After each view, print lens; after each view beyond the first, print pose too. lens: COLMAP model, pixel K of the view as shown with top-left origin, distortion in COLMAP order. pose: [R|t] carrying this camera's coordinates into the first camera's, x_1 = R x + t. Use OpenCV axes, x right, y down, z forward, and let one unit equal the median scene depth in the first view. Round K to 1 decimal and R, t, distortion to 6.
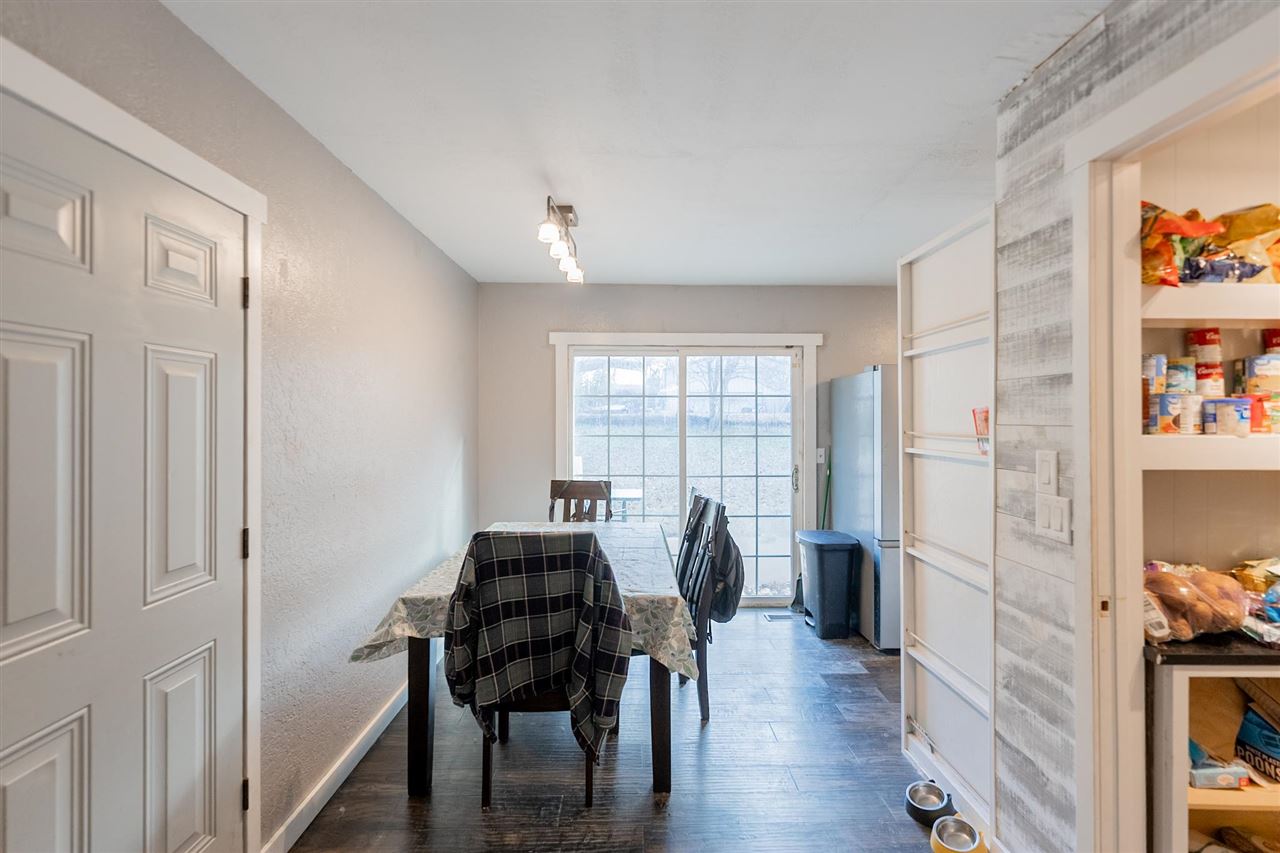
lens RADIAL K [[577.9, 0, 646.2], [0, 577.9, 417.2], [0, 0, 1]] dist [0.000582, -0.000266]
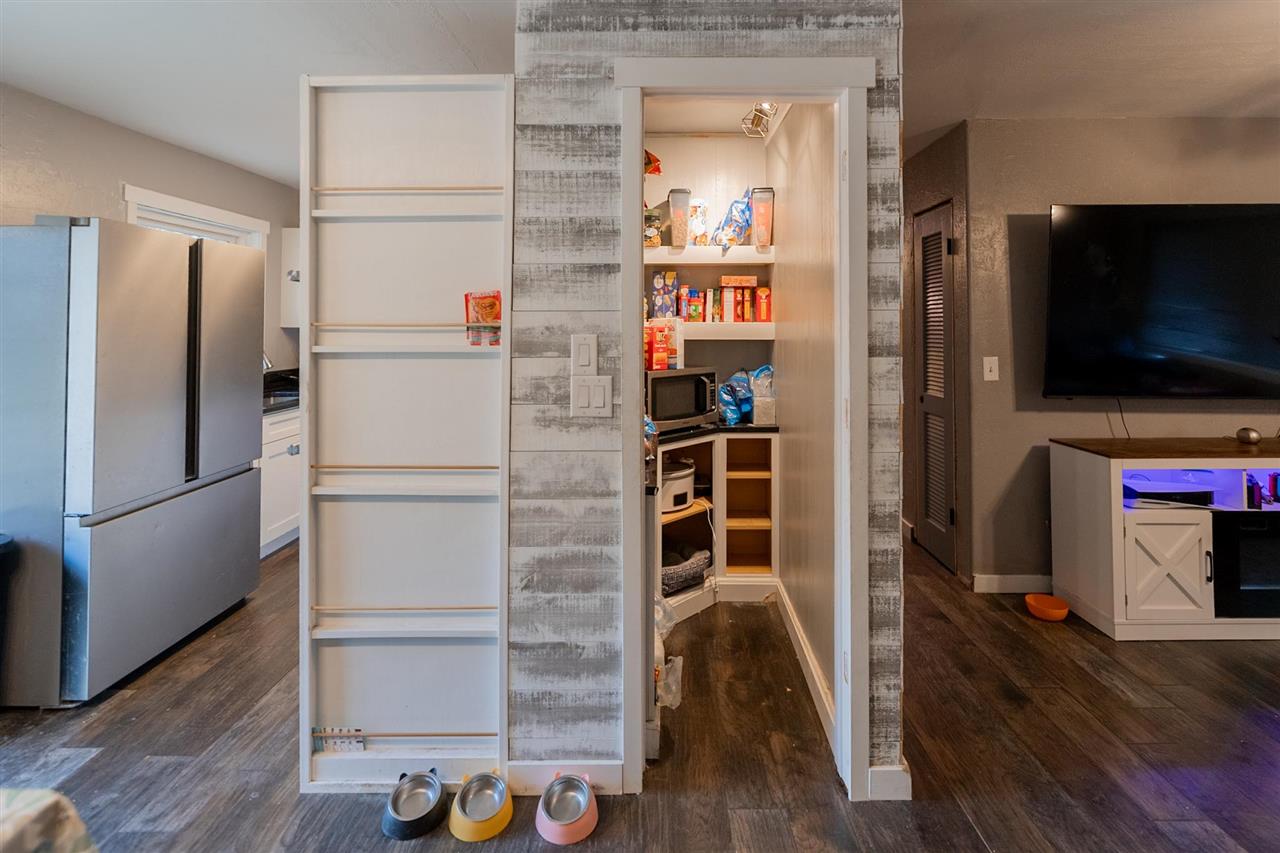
lens RADIAL K [[577.9, 0, 647.8], [0, 577.9, 315.0], [0, 0, 1]] dist [0.000582, -0.000266]
pose [[0.026748, 0.022507, 0.999389, -0.349148], [0.001149, 0.999745, -0.022546, 0.044364], [-0.999642, 0.001752, 0.026715, 0.820634]]
